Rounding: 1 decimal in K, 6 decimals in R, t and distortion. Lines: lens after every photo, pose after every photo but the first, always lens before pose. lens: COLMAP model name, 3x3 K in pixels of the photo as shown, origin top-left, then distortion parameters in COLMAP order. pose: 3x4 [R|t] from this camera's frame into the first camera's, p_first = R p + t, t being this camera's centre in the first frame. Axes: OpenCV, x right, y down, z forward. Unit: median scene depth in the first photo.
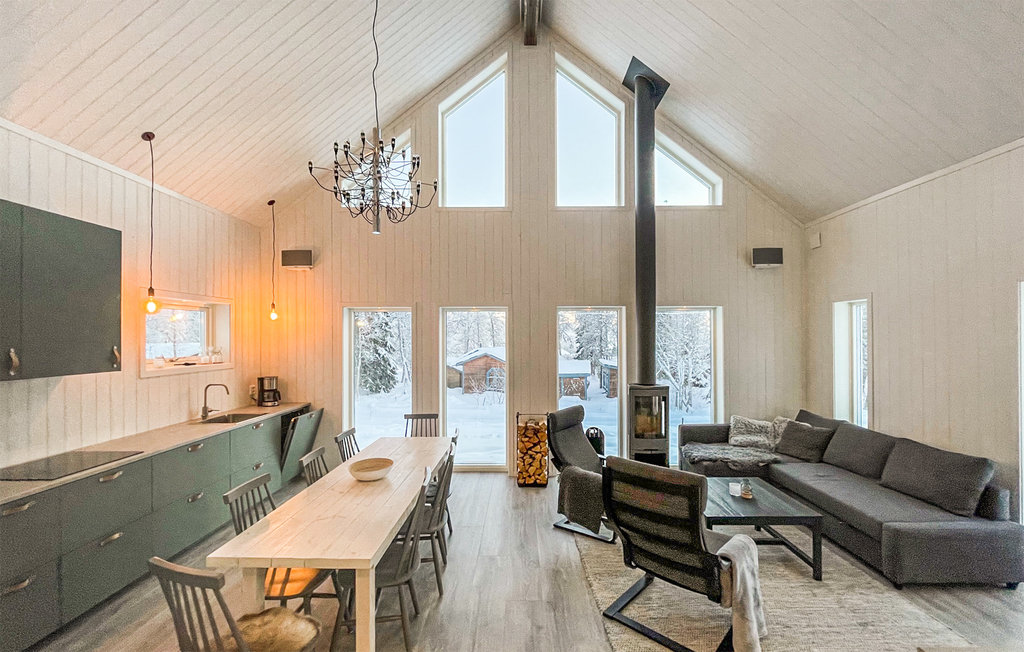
lens RADIAL K [[415.0, 0, 515.1], [0, 415.0, 353.4], [0, 0, 1]] dist [-0.000398, -0.000157]
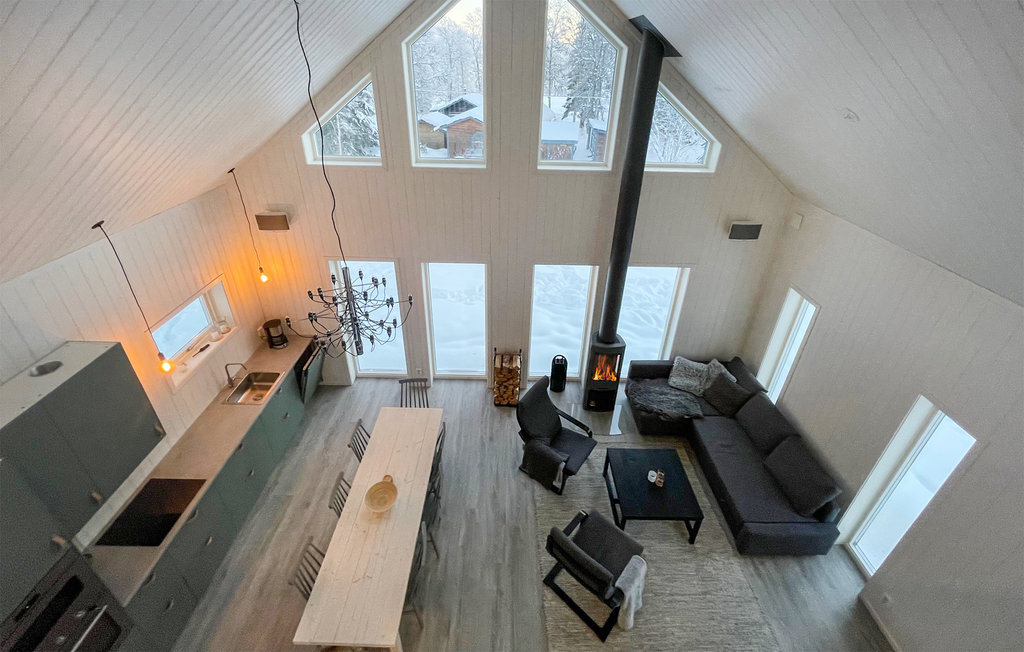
lens RADIAL K [[440.4, 0, 512.0], [0, 440.4, 155.6], [0, 0, 1]] dist [-0.000127, -0.000048]
pose [[0.999771, 0.015773, 0.014447, 0.028577], [-0.020571, 0.894051, 0.447493, -0.946955], [-0.005858, -0.447688, 0.894171, 0.145322]]
